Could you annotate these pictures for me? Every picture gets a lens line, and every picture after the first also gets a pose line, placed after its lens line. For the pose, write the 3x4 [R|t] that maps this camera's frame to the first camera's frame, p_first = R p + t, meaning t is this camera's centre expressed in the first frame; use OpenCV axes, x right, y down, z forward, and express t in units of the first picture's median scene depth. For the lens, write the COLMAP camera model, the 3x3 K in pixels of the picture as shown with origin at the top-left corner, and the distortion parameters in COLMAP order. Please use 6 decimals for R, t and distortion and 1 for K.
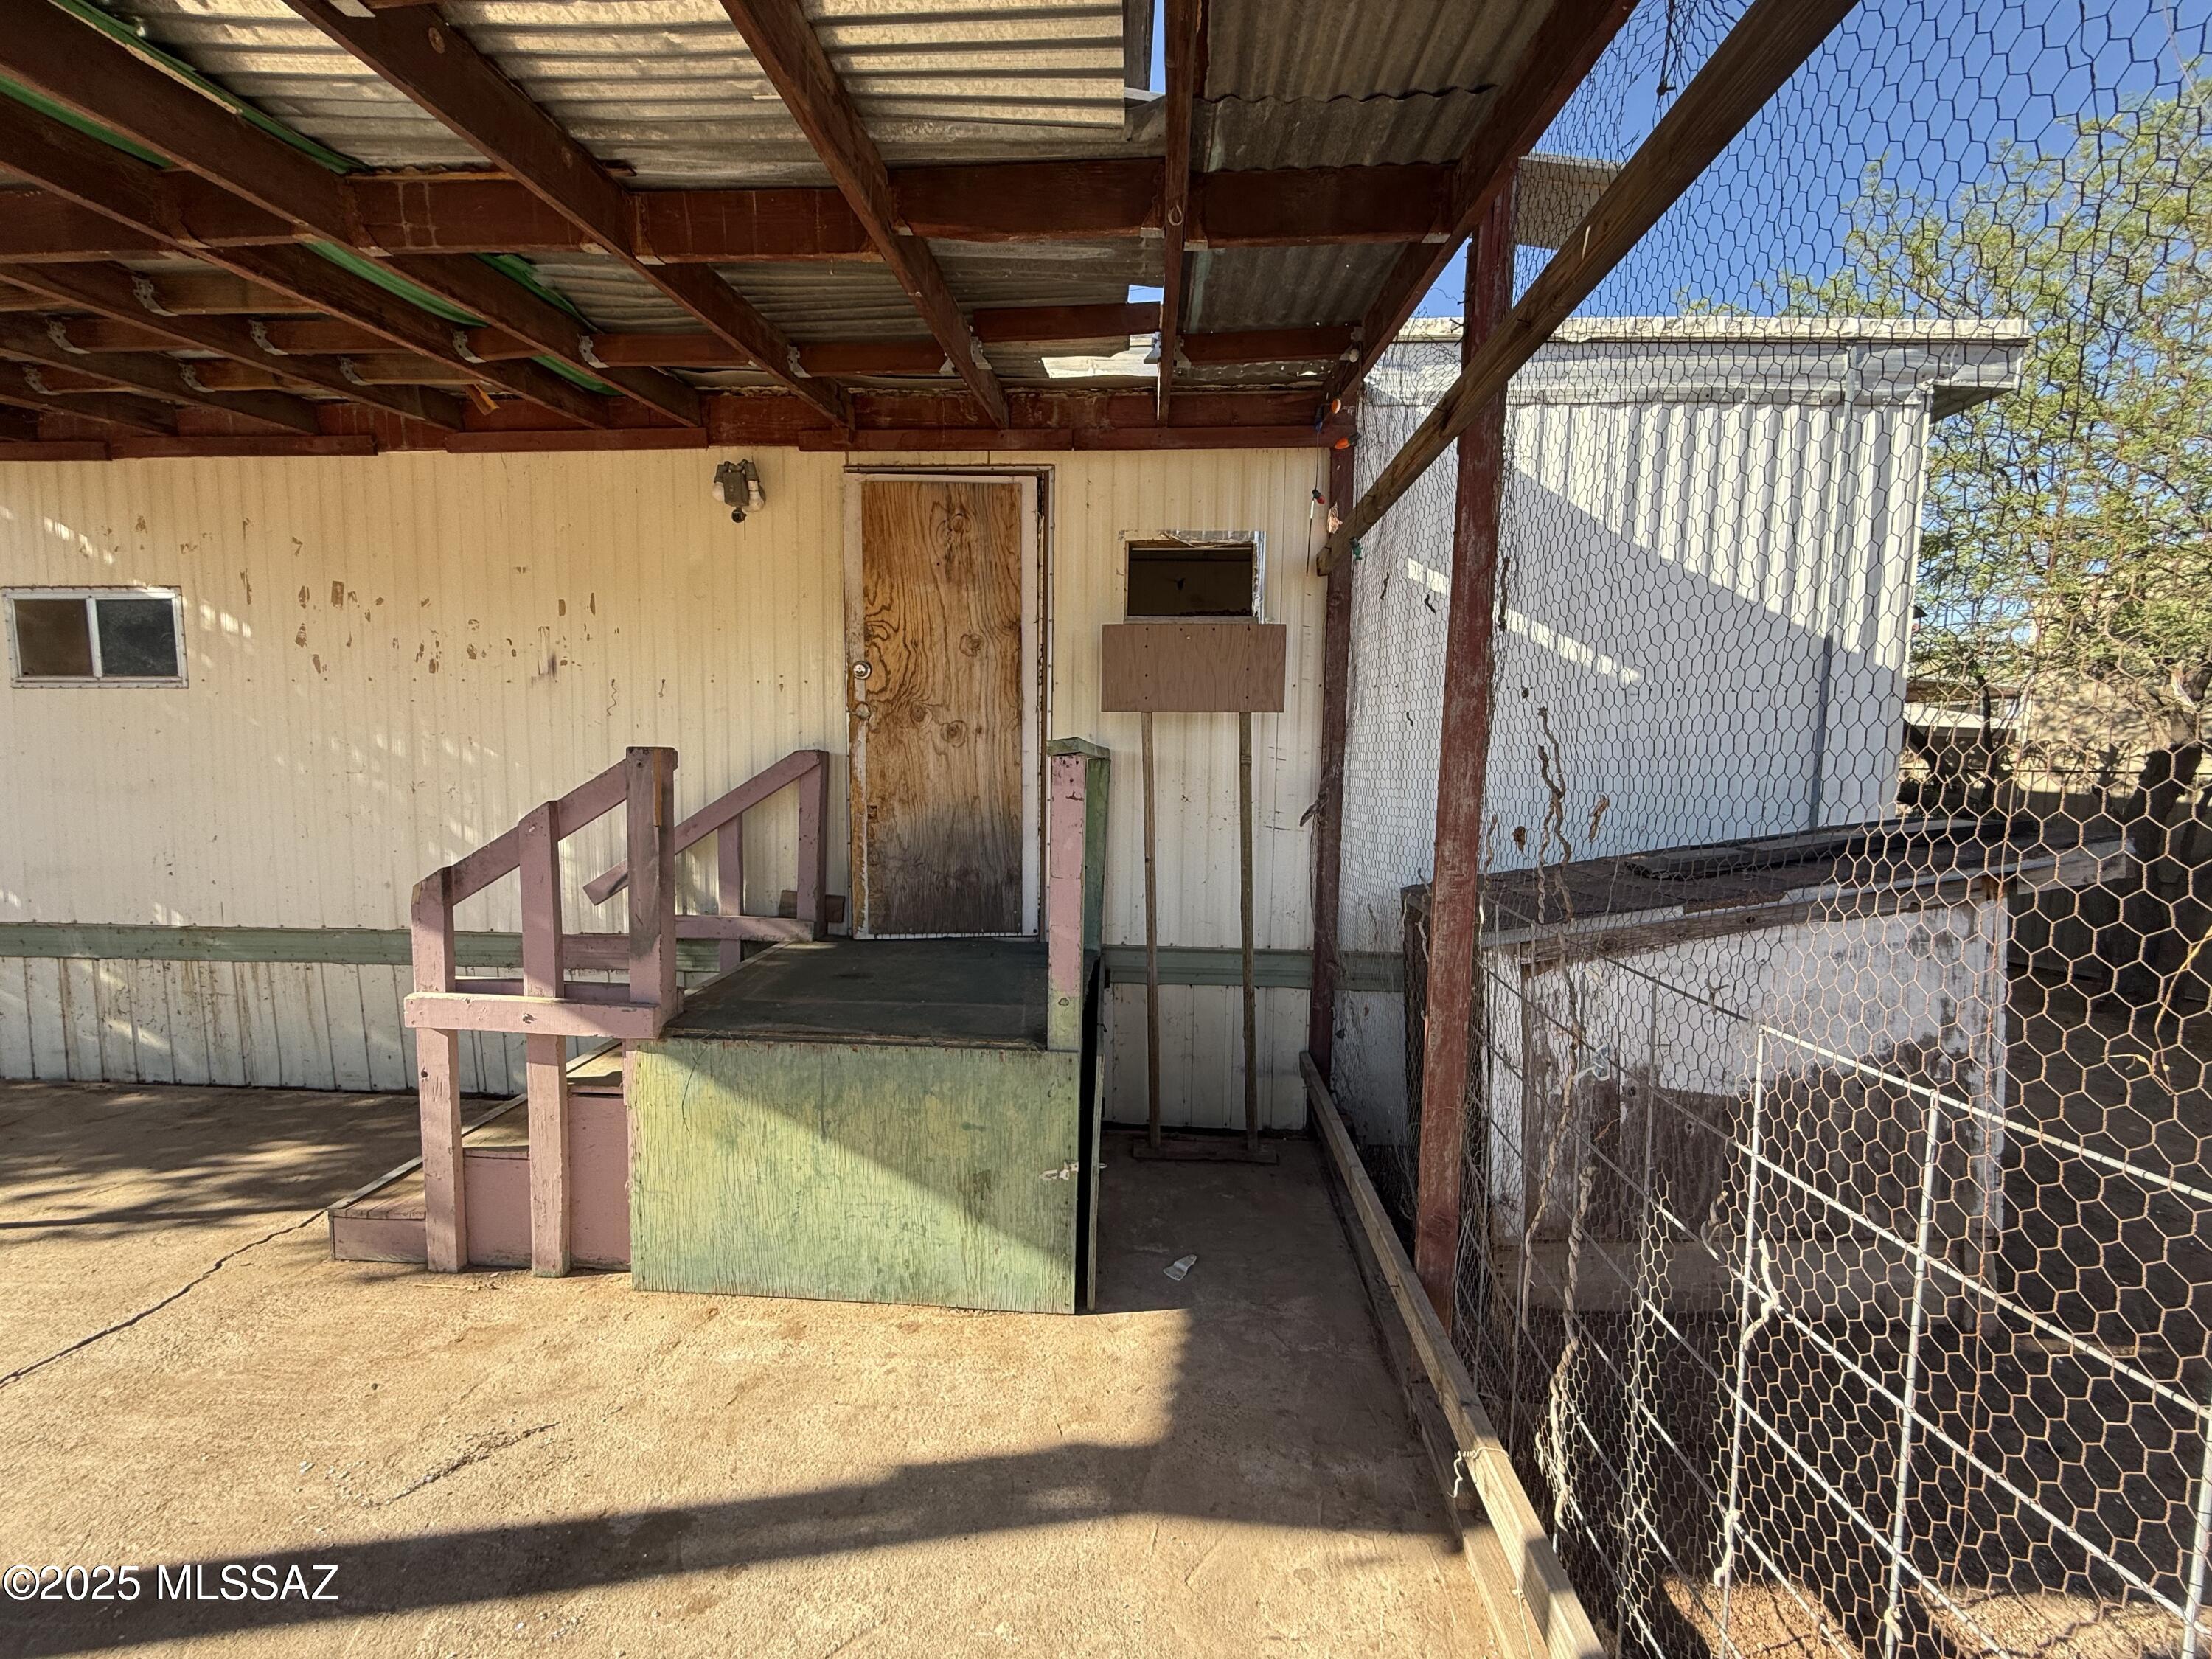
lens RADIAL K [[888.8, 0, 1110.8], [0, 888.8, 820.9], [0, 0, 1]] dist [0.003961, 0.000802]
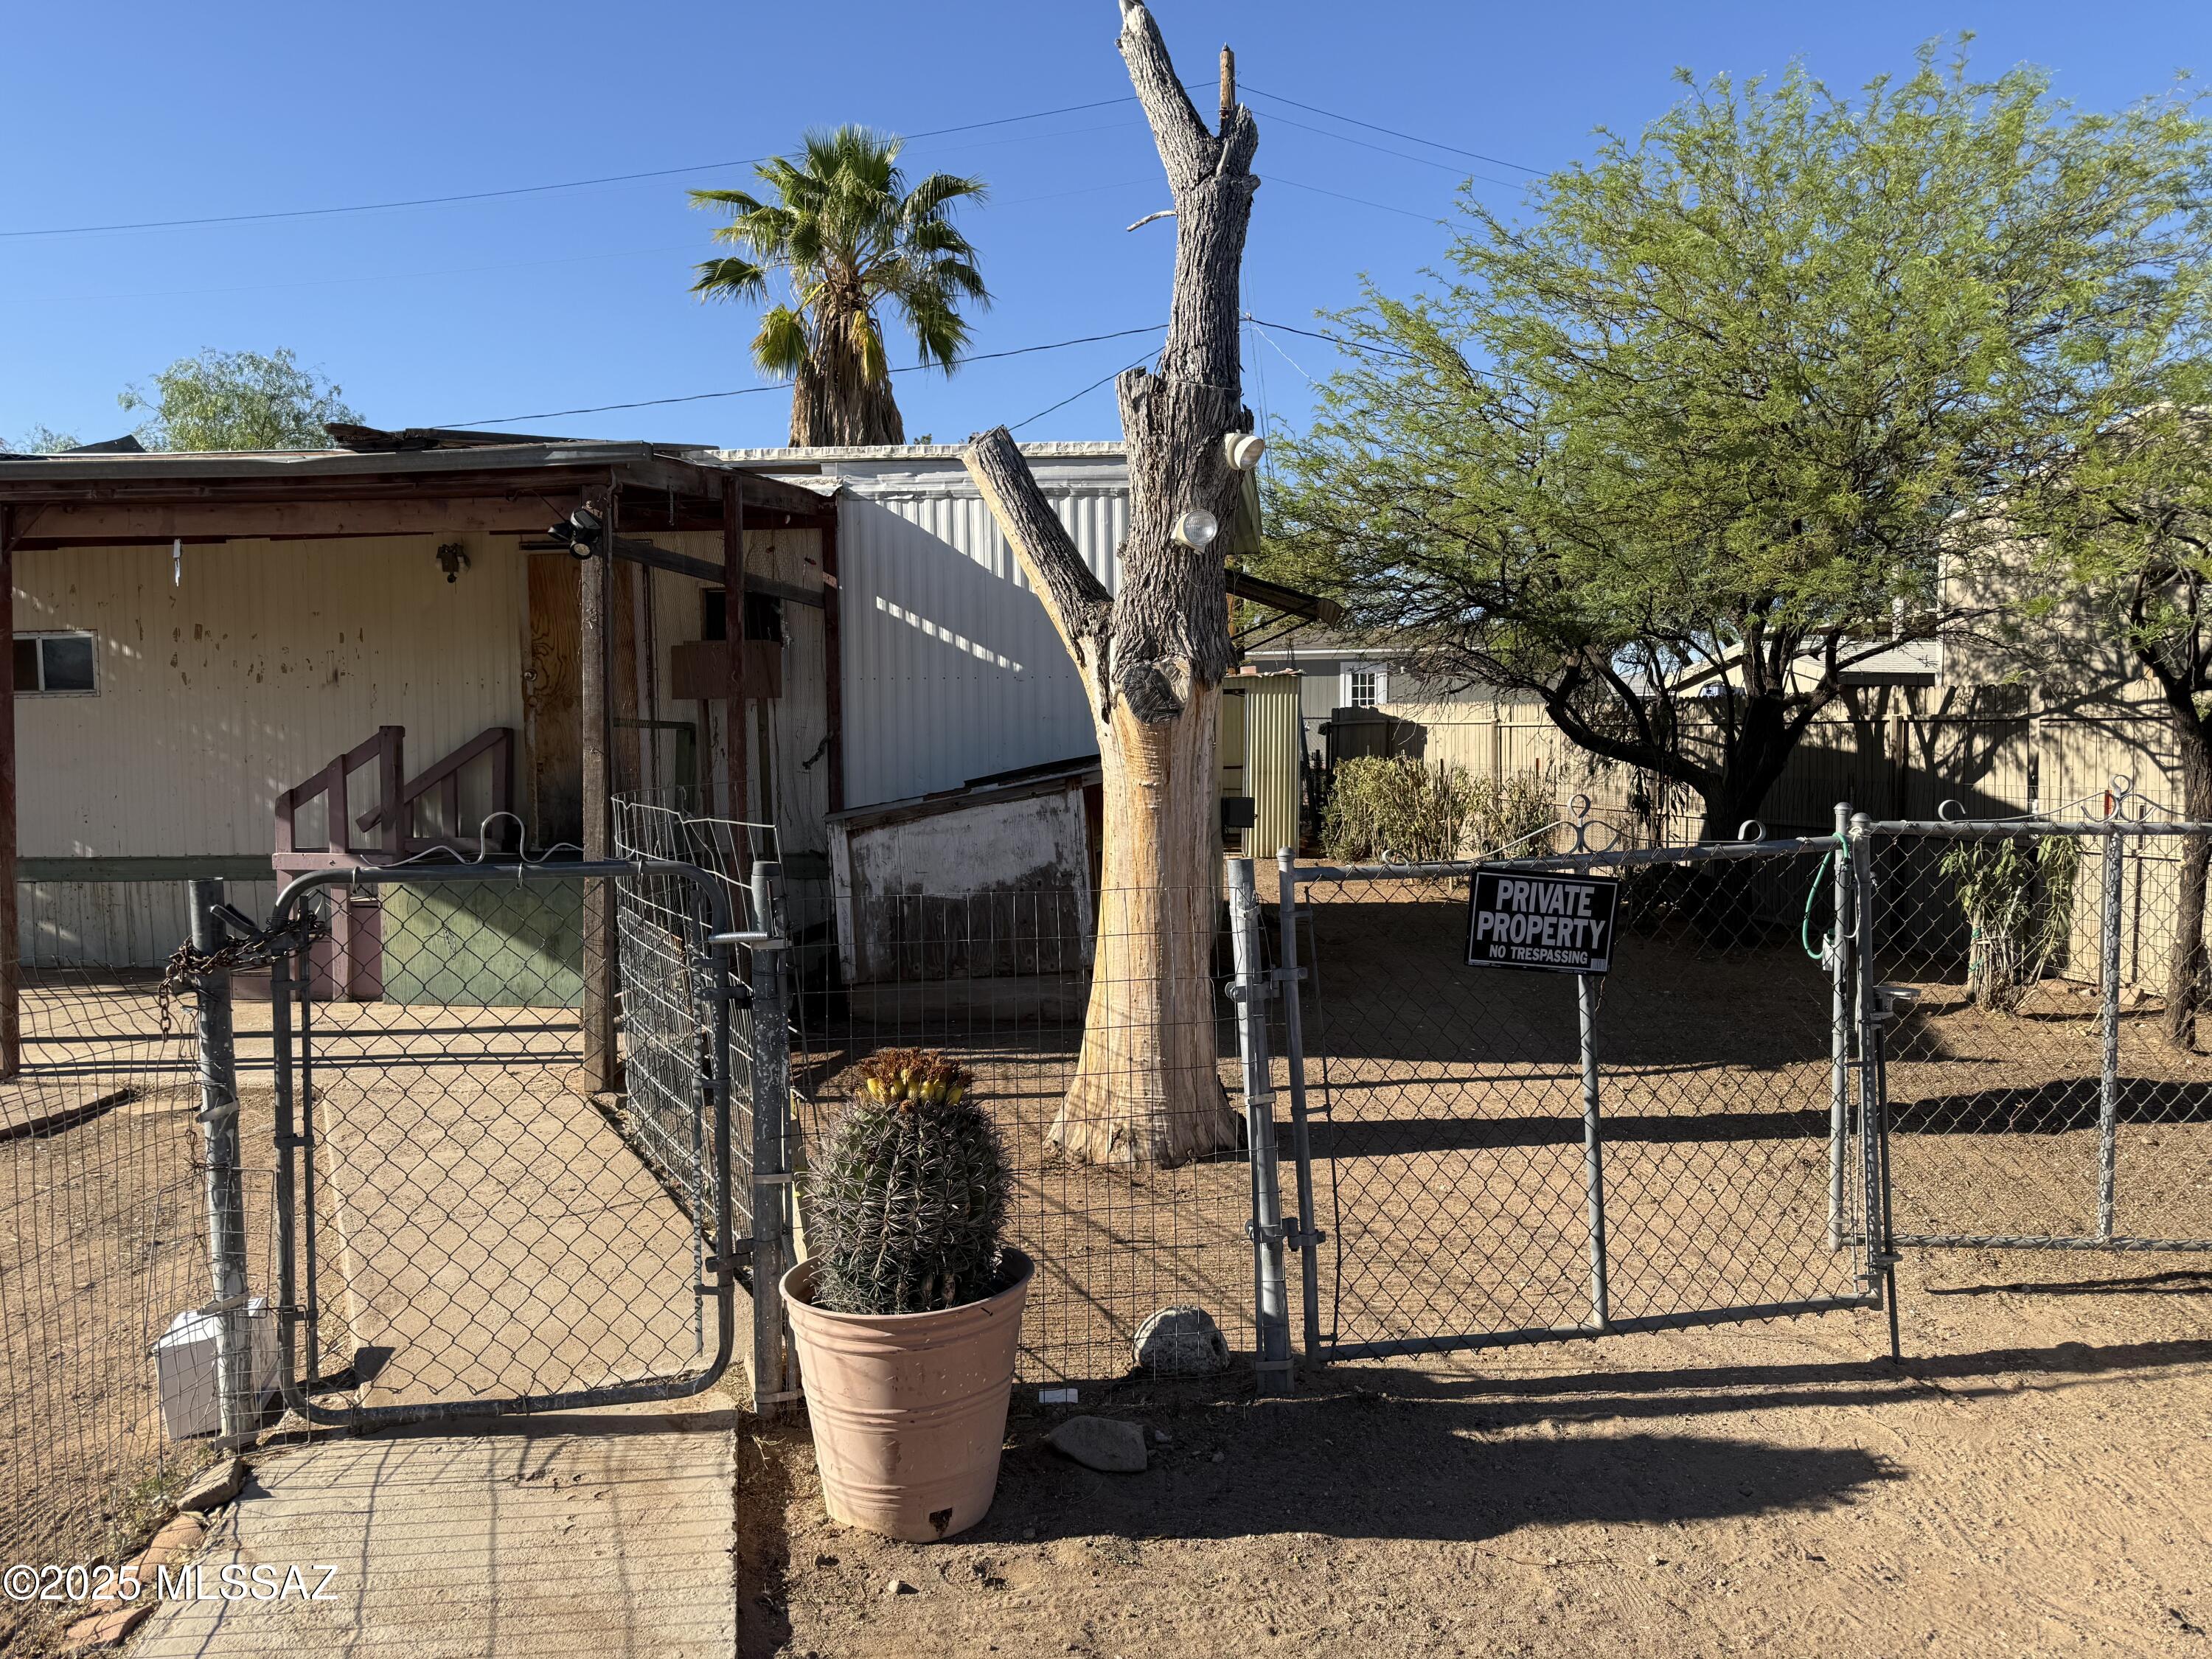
lens RADIAL K [[1541.9, 0, 1119.3], [0, 1541.9, 813.5], [0, 0, 1]] dist [0.065692, -0.077170]
pose [[0.997575, -0.019230, -0.066896, 0.902478], [0.017391, 0.999457, -0.027971, 0.161738], [0.067397, 0.026740, 0.997368, -1.596740]]
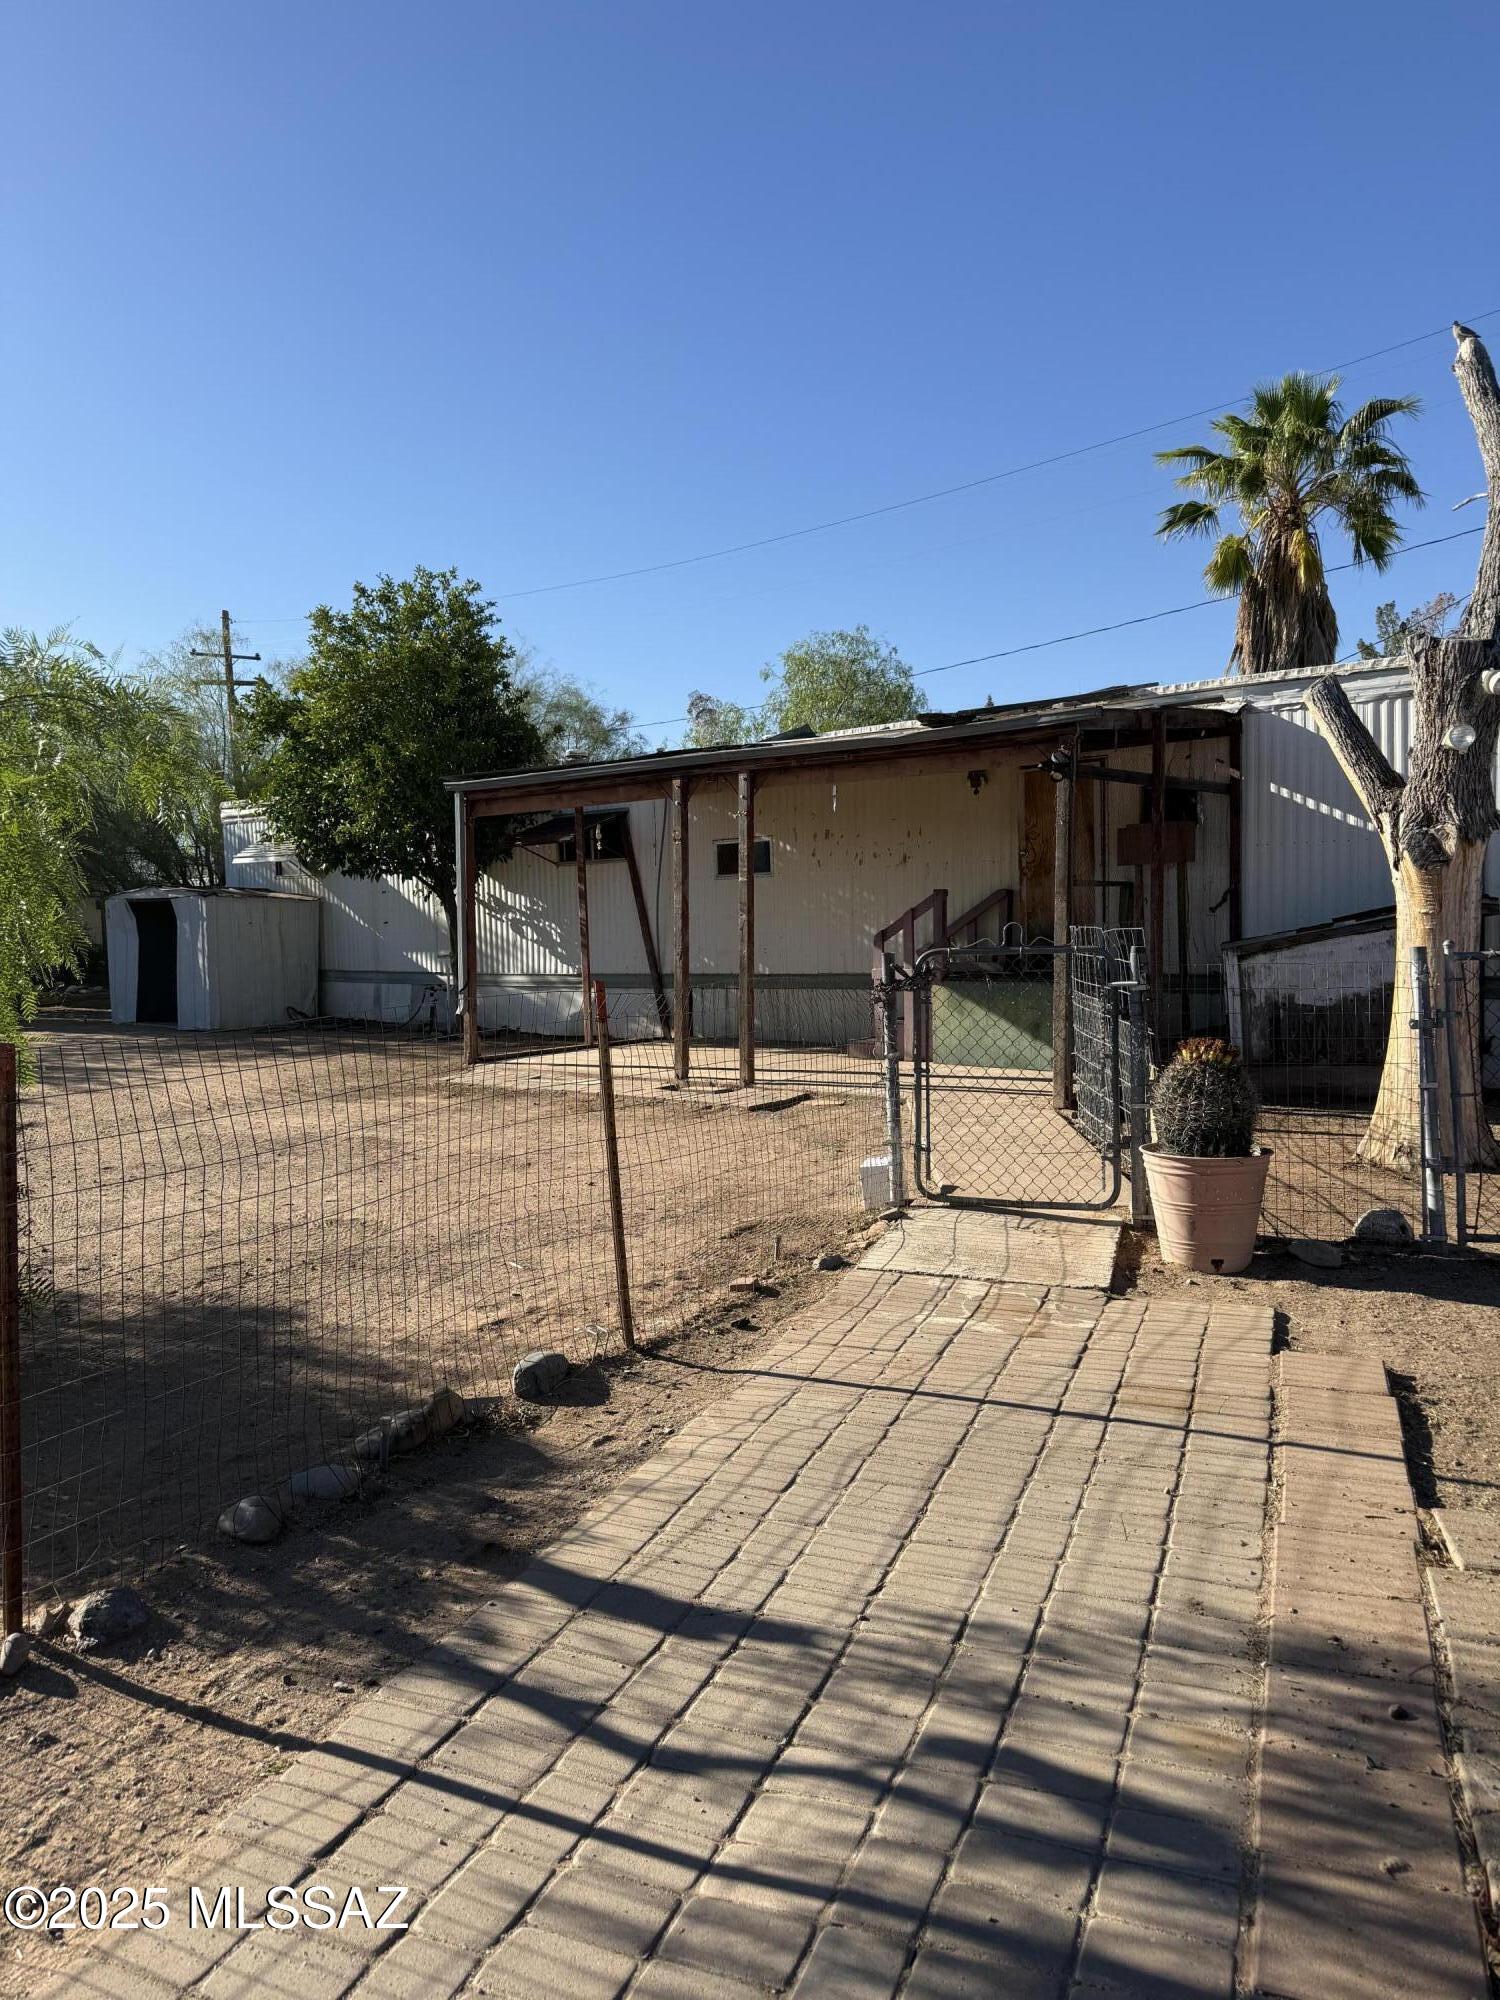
lens RADIAL K [[1394.1, 0, 713.7], [0, 1394.1, 1008.6], [0, 0, 1]] dist [0.065692, -0.077170]
pose [[0.799463, 0.005511, -0.600689, 1.236425], [-0.009342, 0.999951, -0.003259, 0.248655], [0.600642, 0.008217, 0.799476, -2.342378]]
